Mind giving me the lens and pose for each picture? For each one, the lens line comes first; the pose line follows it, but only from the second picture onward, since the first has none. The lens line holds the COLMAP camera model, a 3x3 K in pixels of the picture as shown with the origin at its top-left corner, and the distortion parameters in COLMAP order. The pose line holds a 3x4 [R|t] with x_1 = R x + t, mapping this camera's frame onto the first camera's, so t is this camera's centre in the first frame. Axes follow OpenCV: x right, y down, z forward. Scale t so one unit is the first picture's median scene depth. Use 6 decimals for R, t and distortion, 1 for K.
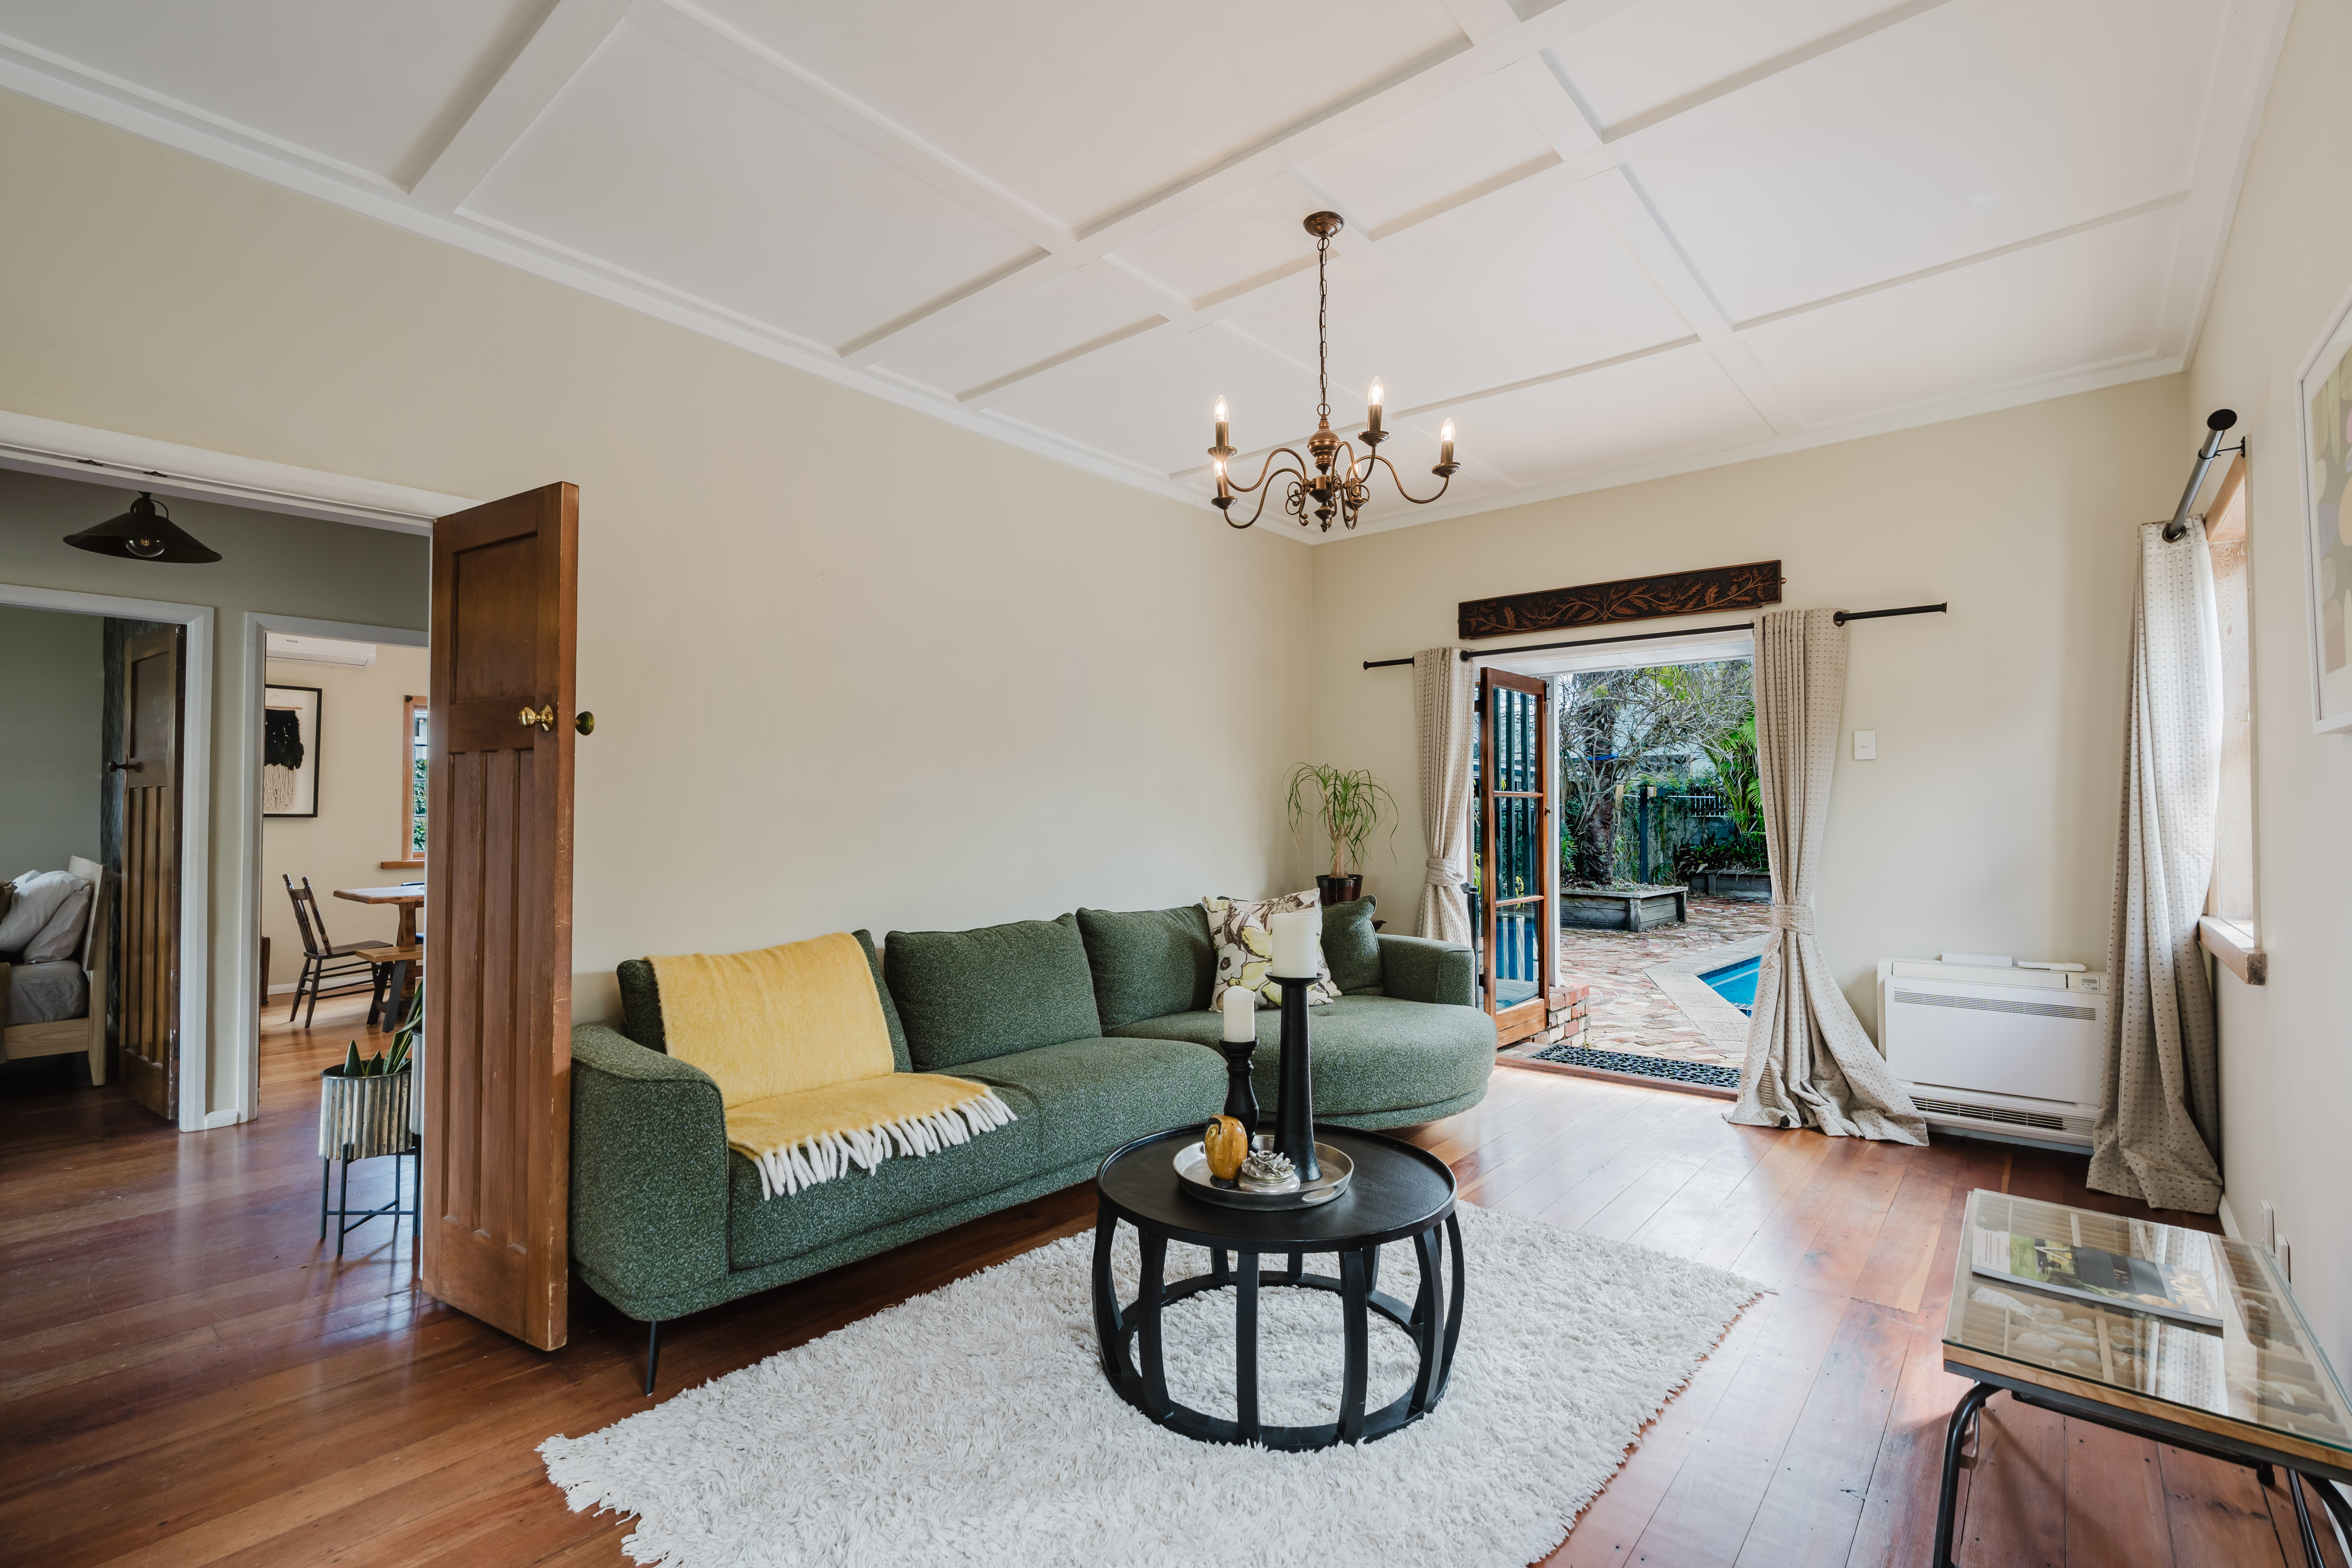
lens RADIAL K [[1053.2, 0, 1187.8], [0, 1053.2, 788.0], [0, 0, 1]] dist [-0.004570, 0.000435]
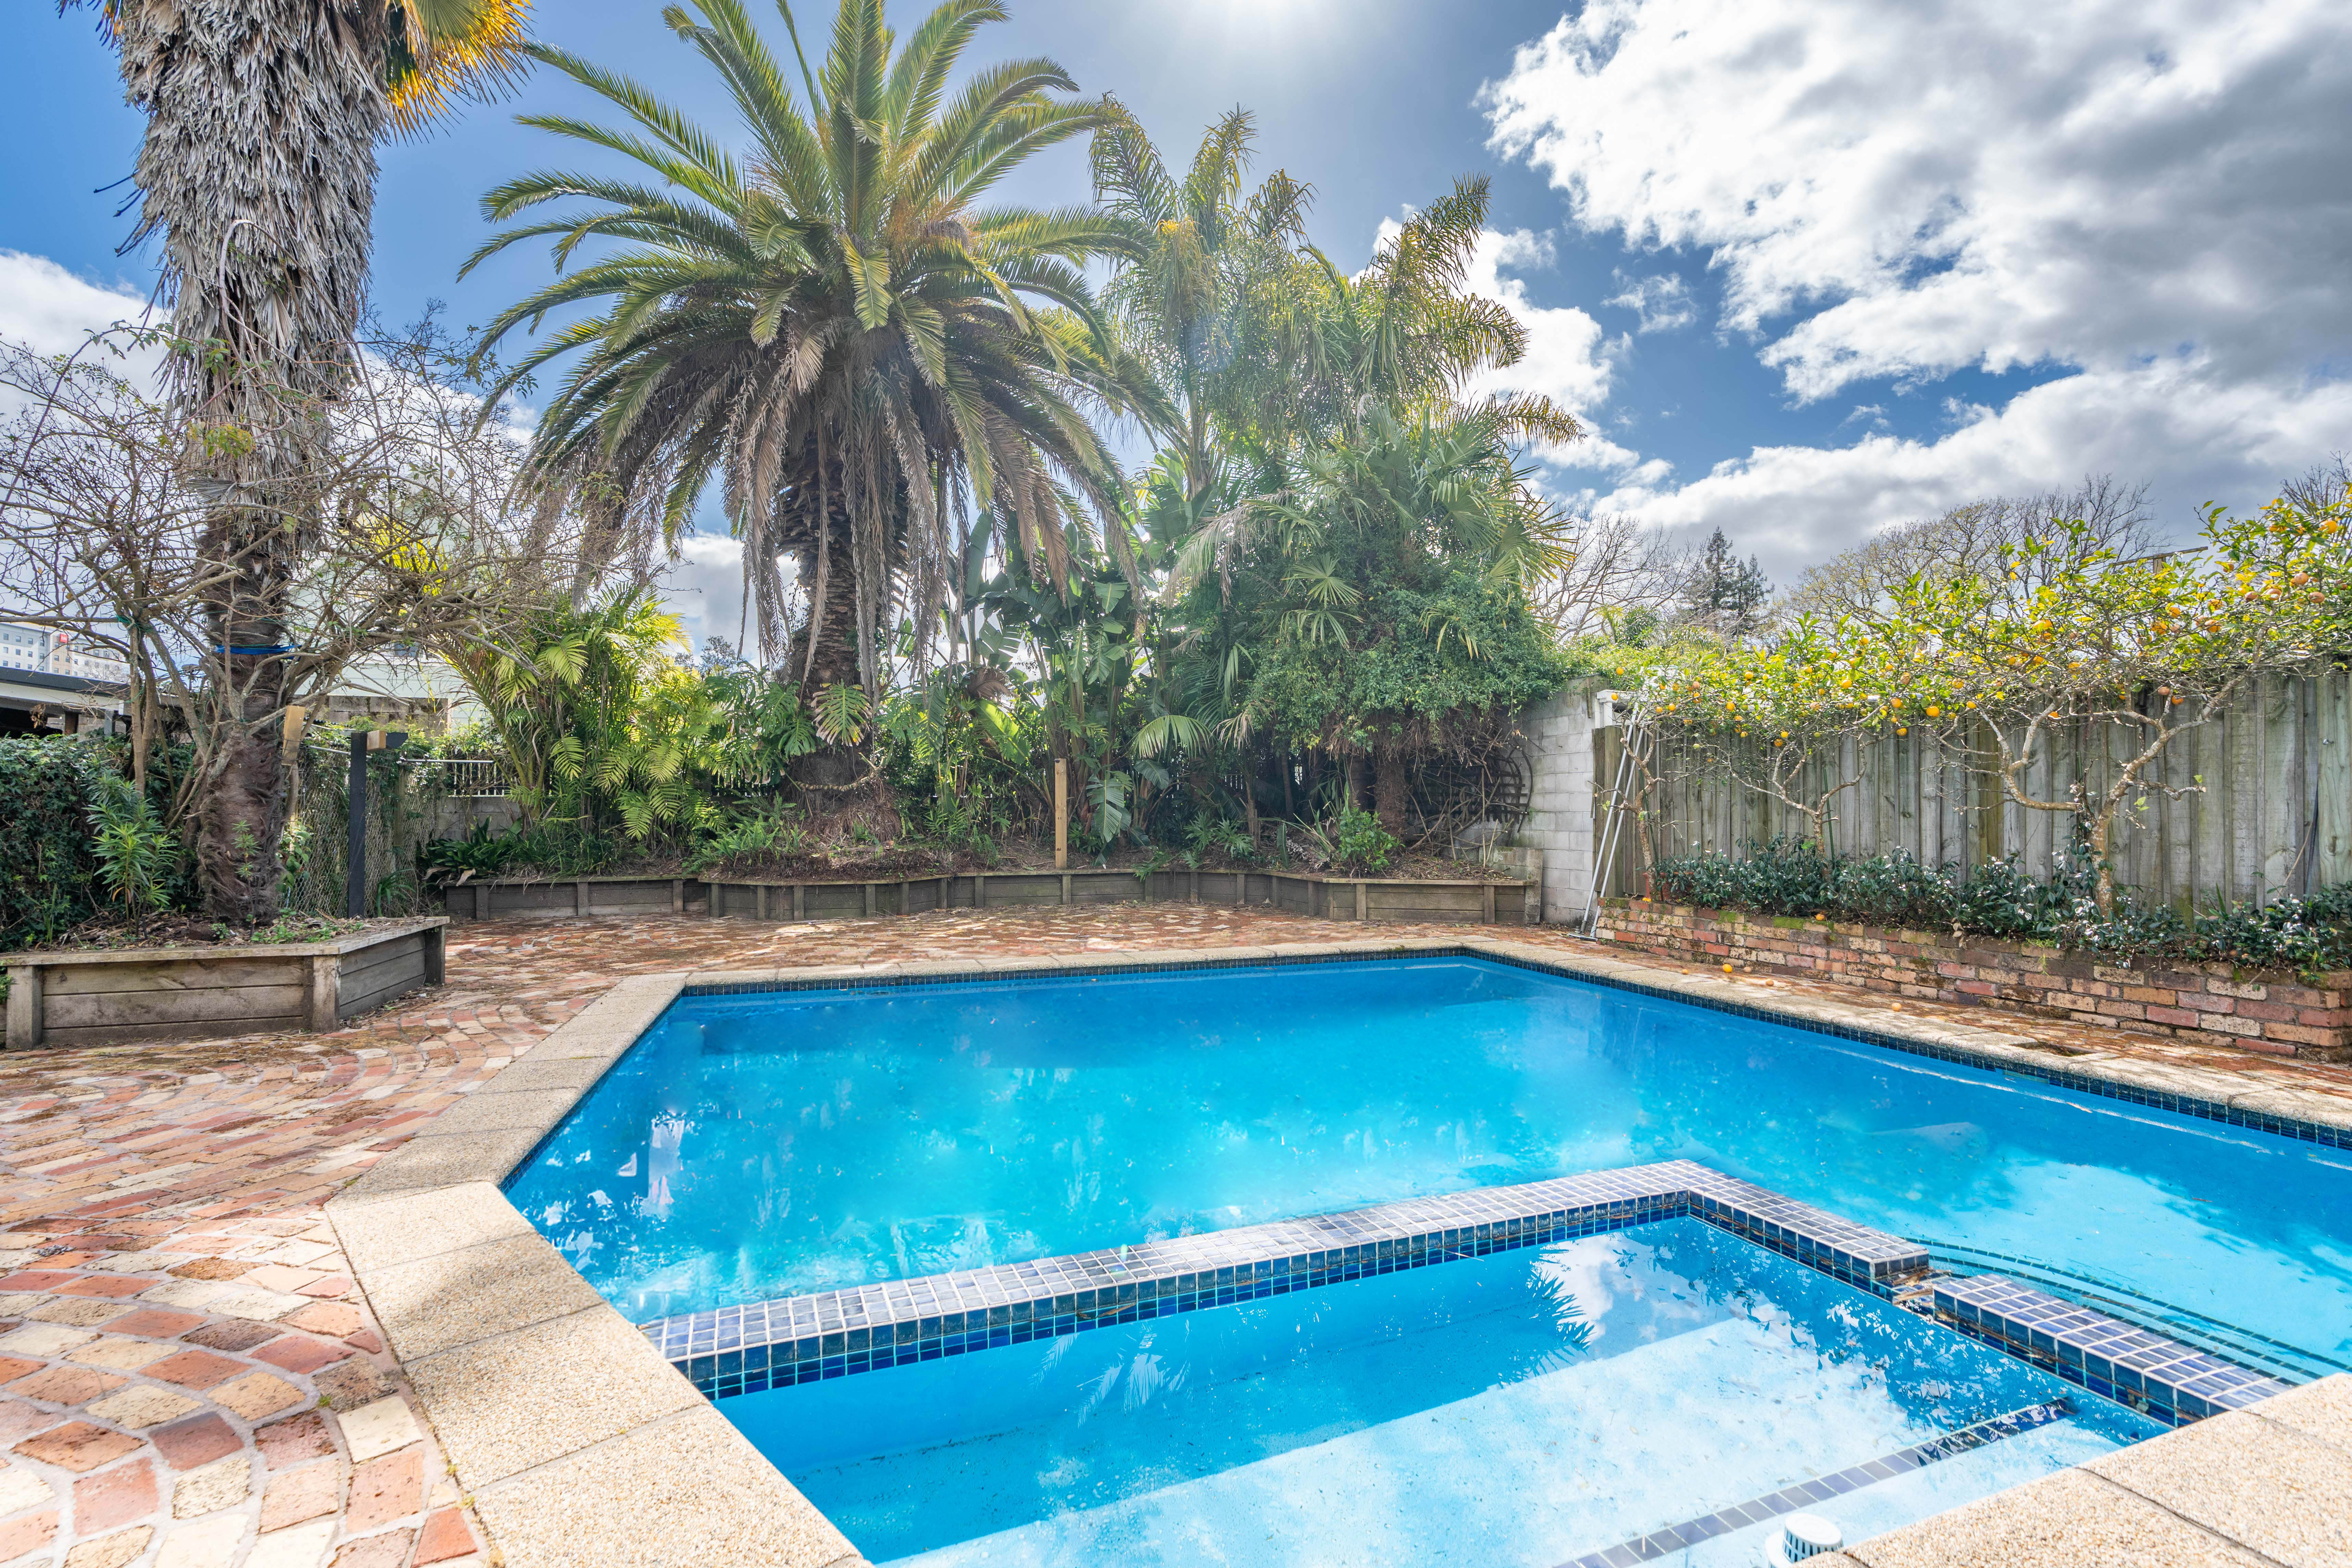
lens RADIAL K [[1074.7, 0, 1174.5], [0, 1074.7, 781.7], [0, 0, 1]] dist [-0.000026, 0.000924]
pose [[0.495059, 0.020742, 0.868612, 0.610371], [-0.016385, 0.999760, -0.014535, 0.093183], [-0.868705, -0.007036, 0.495280, 1.374246]]
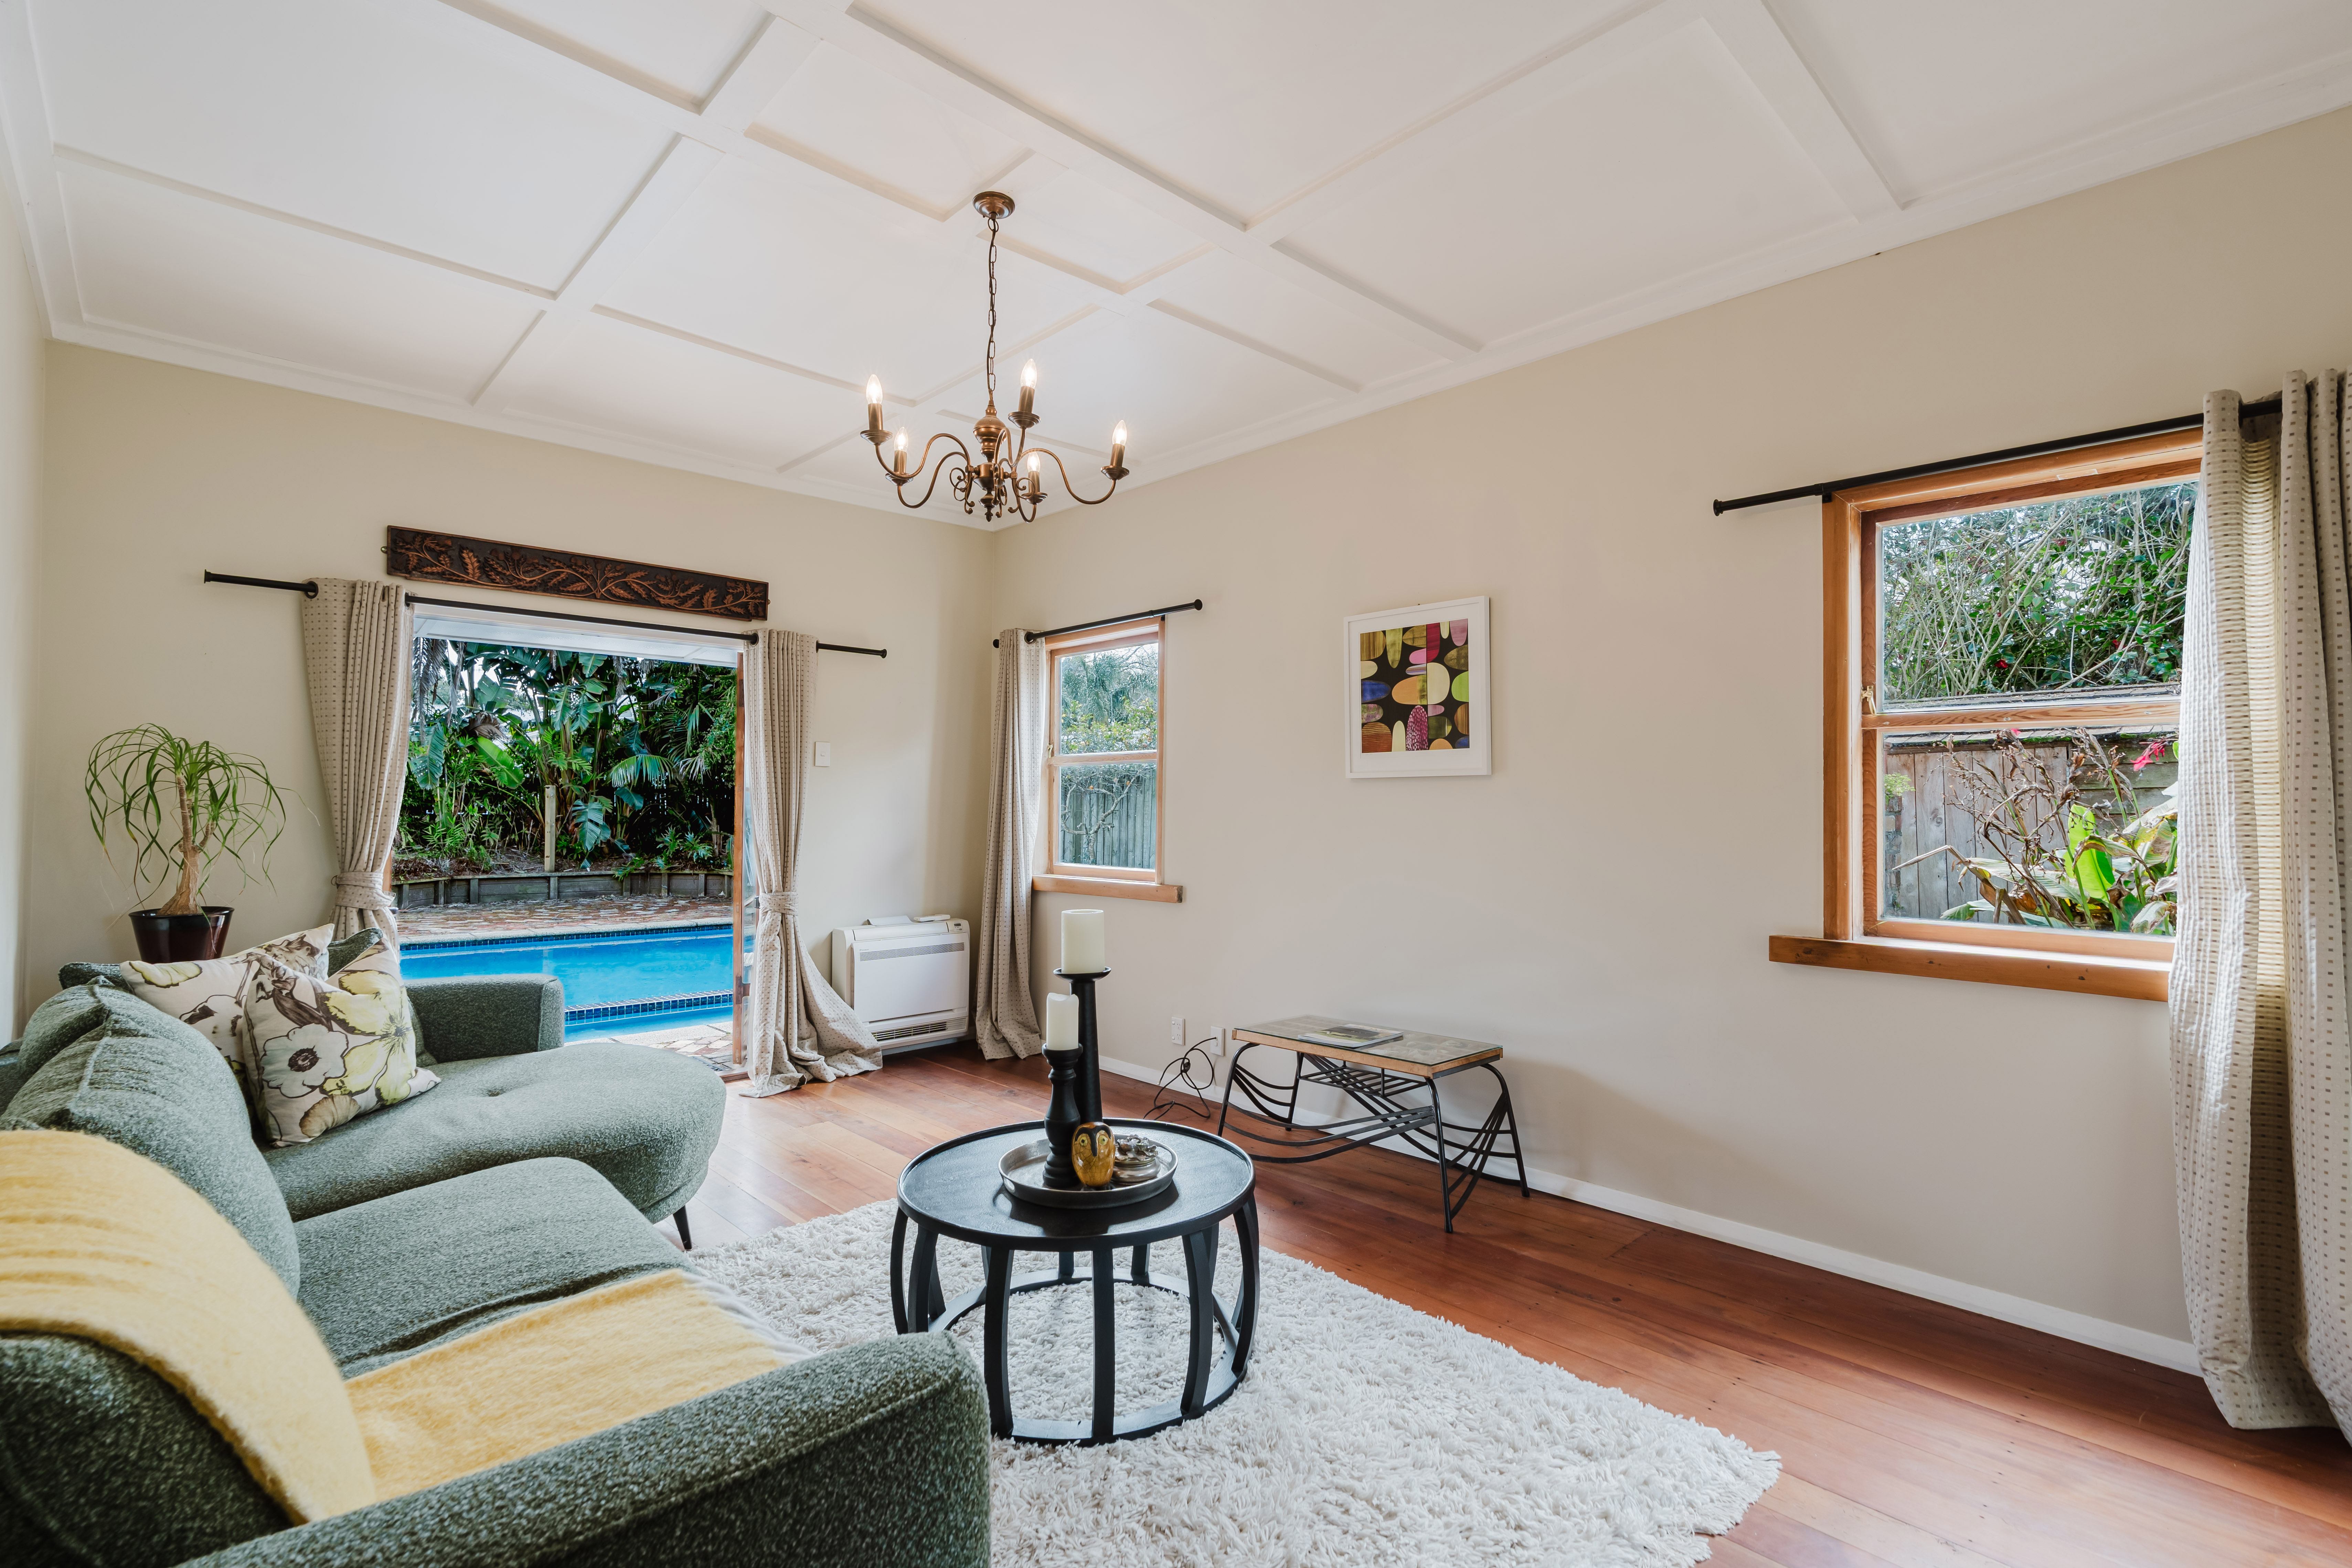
lens RADIAL K [[1072.7, 0, 1178.7], [0, 1072.7, 788.2], [0, 0, 1]] dist [-0.009862, 0.000267]
pose [[0.117810, 0.021880, 0.992795, -0.501739], [-0.026568, 0.999469, -0.018875, 0.009895], [-0.992681, -0.024153, 0.118329, 0.427945]]
